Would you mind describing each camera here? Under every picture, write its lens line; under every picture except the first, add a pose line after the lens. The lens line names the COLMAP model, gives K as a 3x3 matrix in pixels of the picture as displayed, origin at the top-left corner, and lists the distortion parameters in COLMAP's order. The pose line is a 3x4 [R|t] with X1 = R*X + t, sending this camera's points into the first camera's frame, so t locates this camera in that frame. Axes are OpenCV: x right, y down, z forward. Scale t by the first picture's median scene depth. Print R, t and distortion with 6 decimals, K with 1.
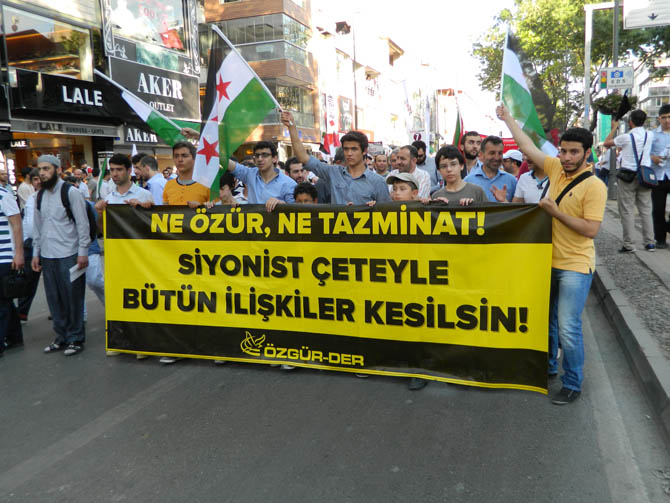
lens RADIAL K [[603.4, 0, 335.0], [0, 603.4, 251.5], [0, 0, 1]] dist [0.005612, 0.002431]
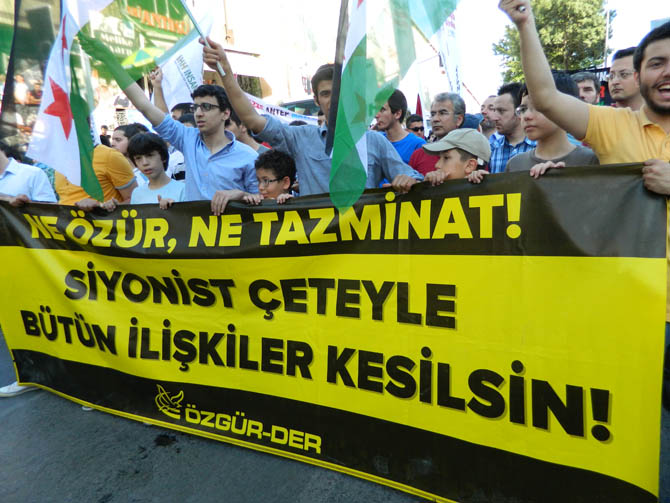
lens RADIAL K [[486.3, 0, 334.4], [0, 486.3, 260.4], [0, 0, 1]] dist [-0.008530, -0.004979]
pose [[0.970436, 0.000928, -0.241358, 0.178943], [-0.002378, 0.999981, -0.005717, -0.004567], [0.241348, 0.006122, 0.970419, 0.517297]]
